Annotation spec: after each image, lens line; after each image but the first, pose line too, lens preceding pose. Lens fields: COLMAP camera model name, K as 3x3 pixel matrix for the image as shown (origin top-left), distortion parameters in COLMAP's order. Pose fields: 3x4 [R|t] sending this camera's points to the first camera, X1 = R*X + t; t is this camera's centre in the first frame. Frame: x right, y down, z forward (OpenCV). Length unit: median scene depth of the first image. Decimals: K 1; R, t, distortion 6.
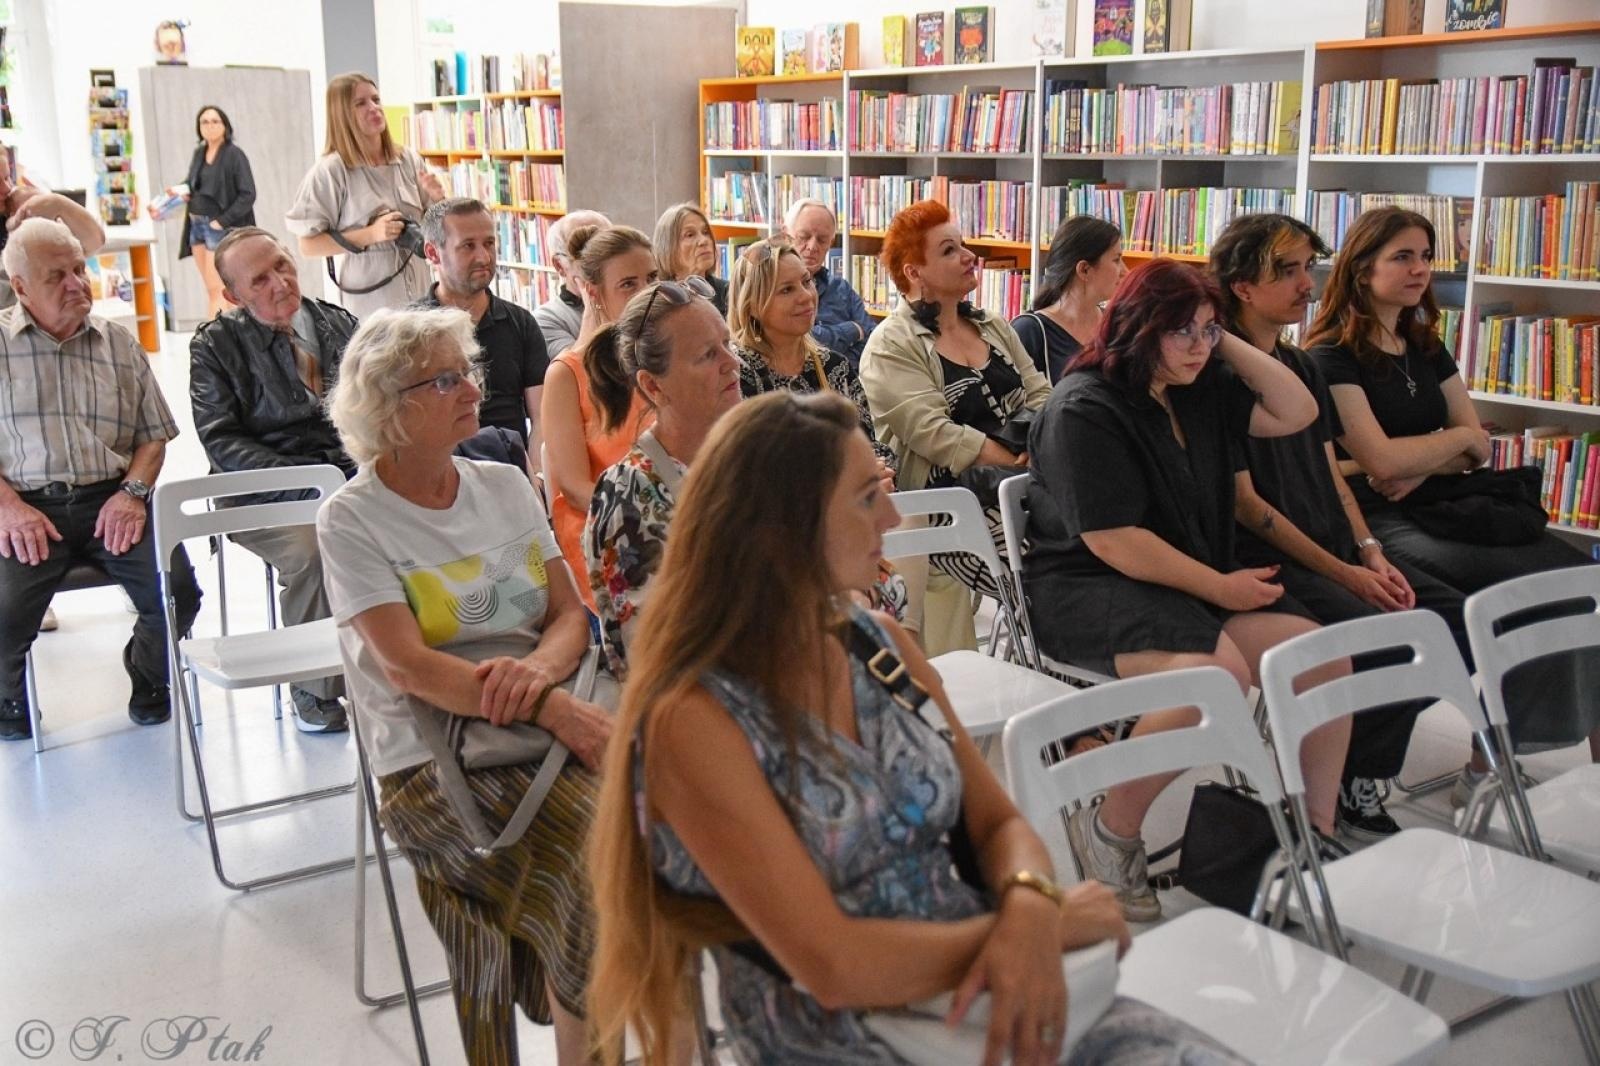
lens RADIAL K [[1645.9, 0, 800.0], [0, 1645.9, 533.0], [0, 0, 1]] dist [0.042598, 0.007865]
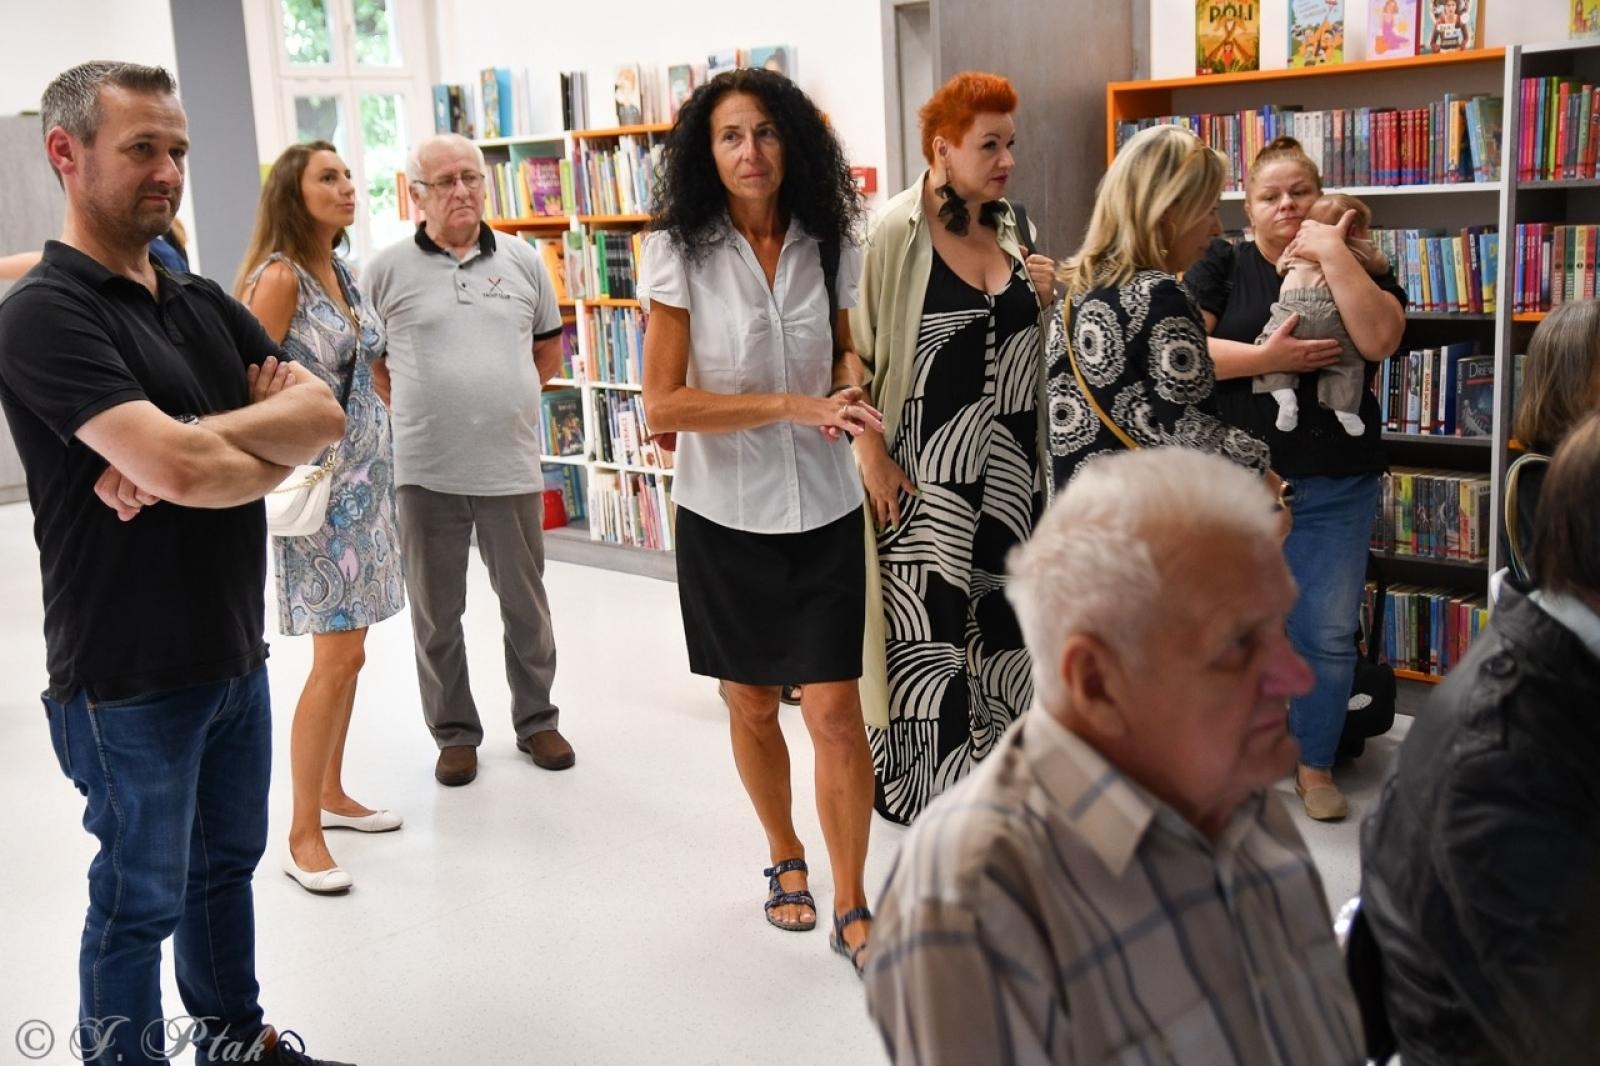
lens RADIAL K [[1645.9, 0, 800.0], [0, 1645.9, 533.0], [0, 0, 1]] dist [0.042598, 0.007865]
pose [[0.971617, -0.081082, 0.222229, -0.267890], [0.088819, 0.995733, -0.025026, -0.084385], [-0.219252, 0.044054, 0.974673, 0.356961]]
